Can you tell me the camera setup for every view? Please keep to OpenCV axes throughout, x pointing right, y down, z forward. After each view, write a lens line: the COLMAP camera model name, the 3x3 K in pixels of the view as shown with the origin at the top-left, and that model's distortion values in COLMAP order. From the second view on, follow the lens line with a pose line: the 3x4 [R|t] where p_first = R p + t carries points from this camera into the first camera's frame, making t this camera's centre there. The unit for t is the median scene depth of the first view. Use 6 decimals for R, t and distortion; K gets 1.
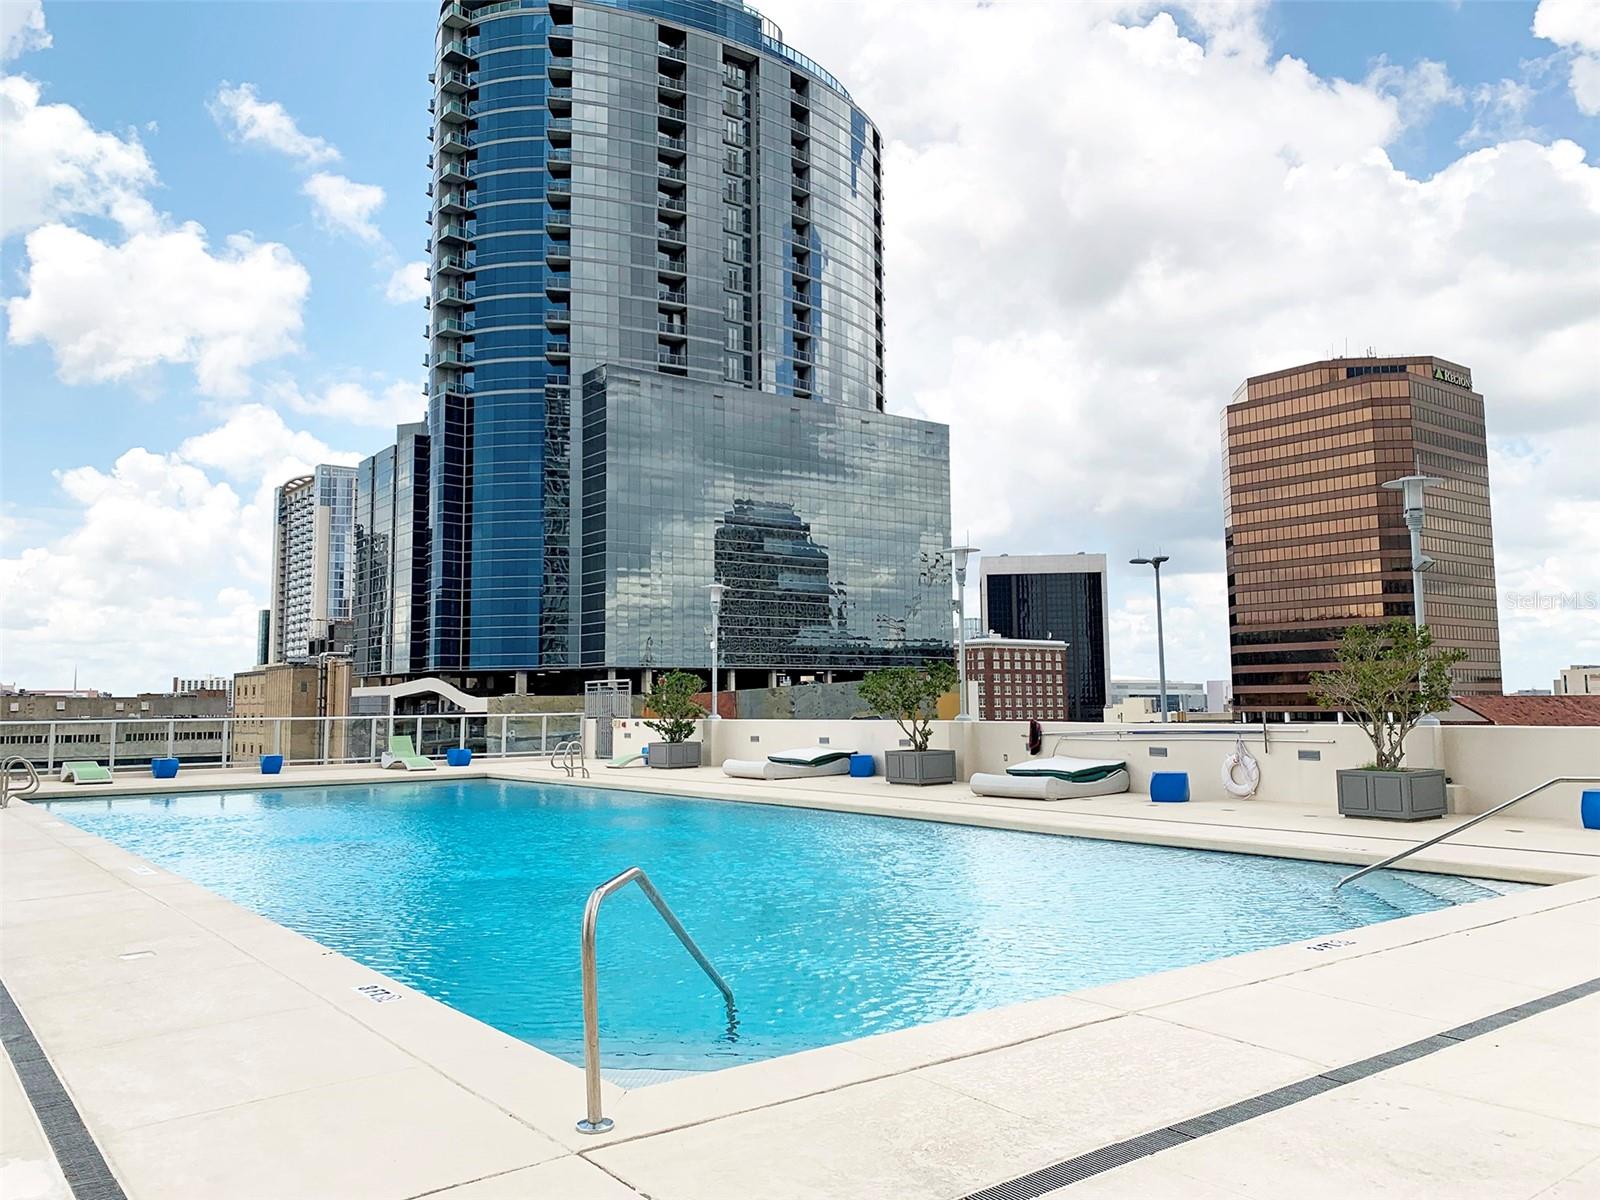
lens RADIAL K [[1202.5, 0, 800.0], [0, 1202.5, 600.0], [0, 0, 1]] dist [0.014928, -0.063605]
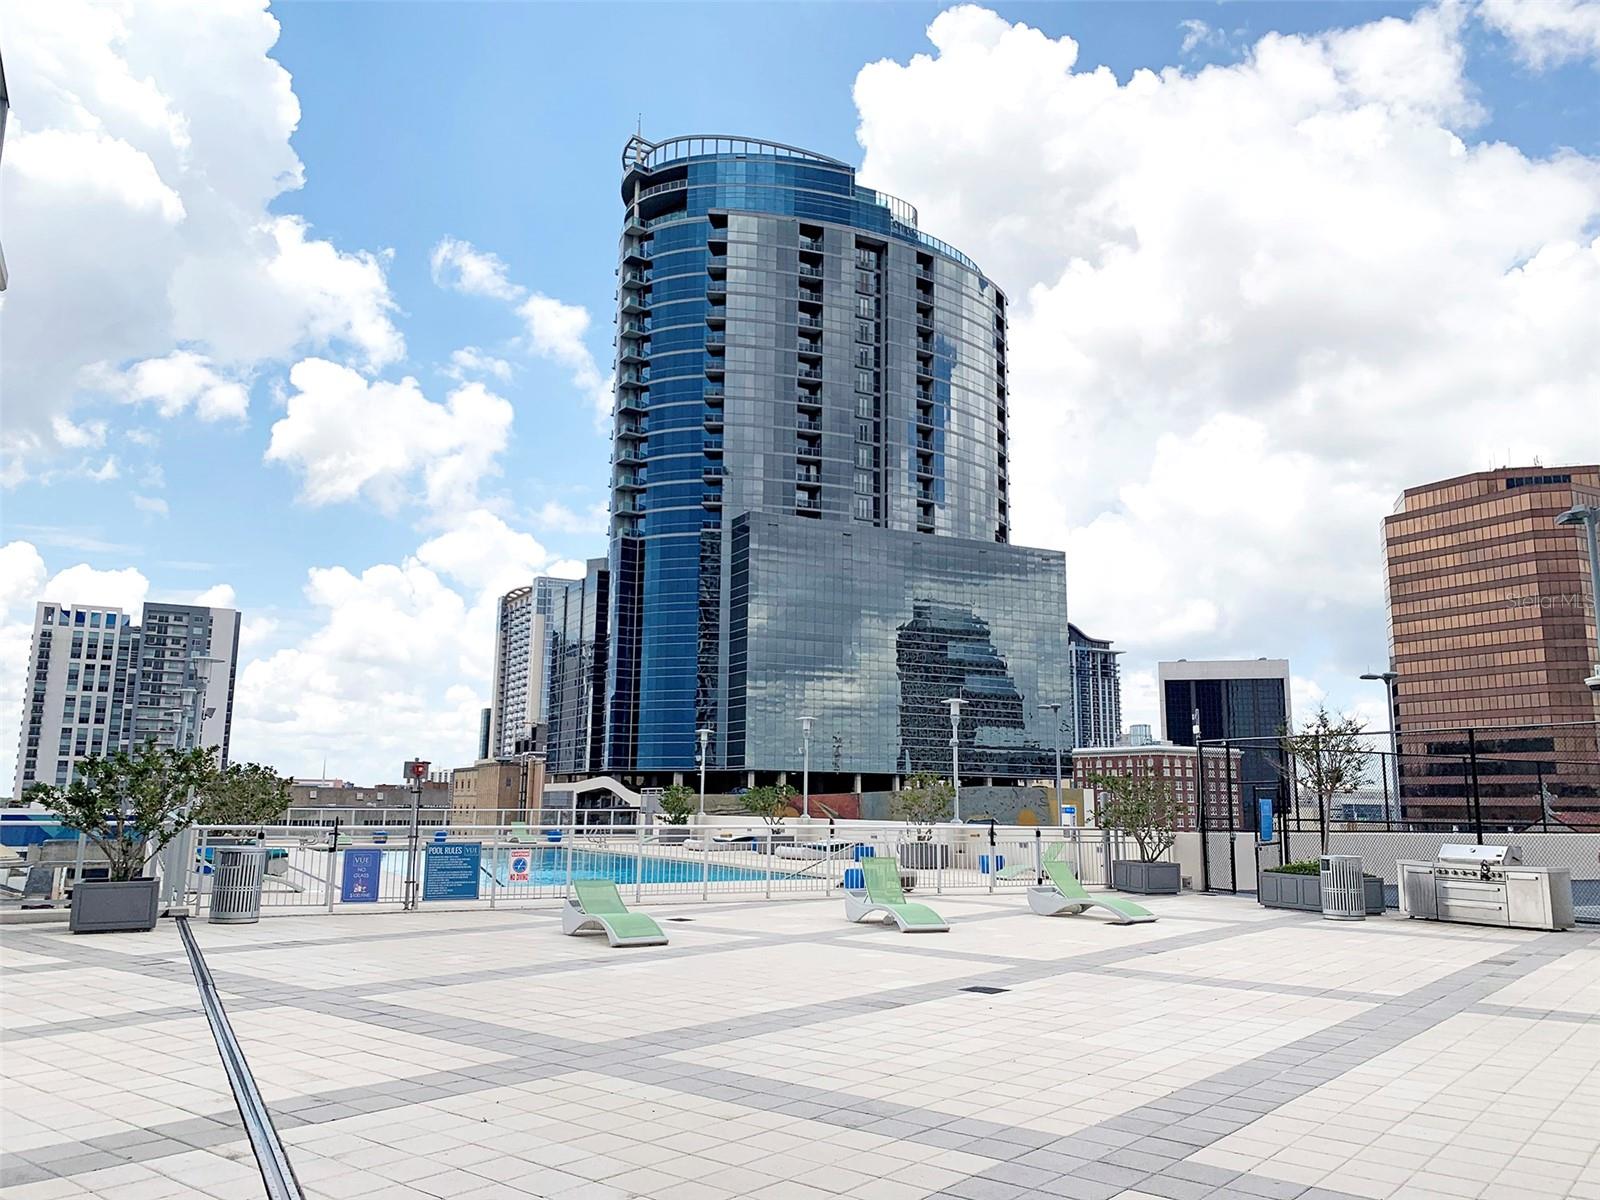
lens RADIAL K [[1238.1, 0, 800.0], [0, 1238.1, 600.0], [0, 0, 1]] dist [0.012680, 0.002225]
pose [[0.984584, -0.007234, -0.174761, 0.086214], [-0.006476, 0.996951, -0.077755, -0.013198], [0.174791, 0.077688, 0.981536, -0.156808]]
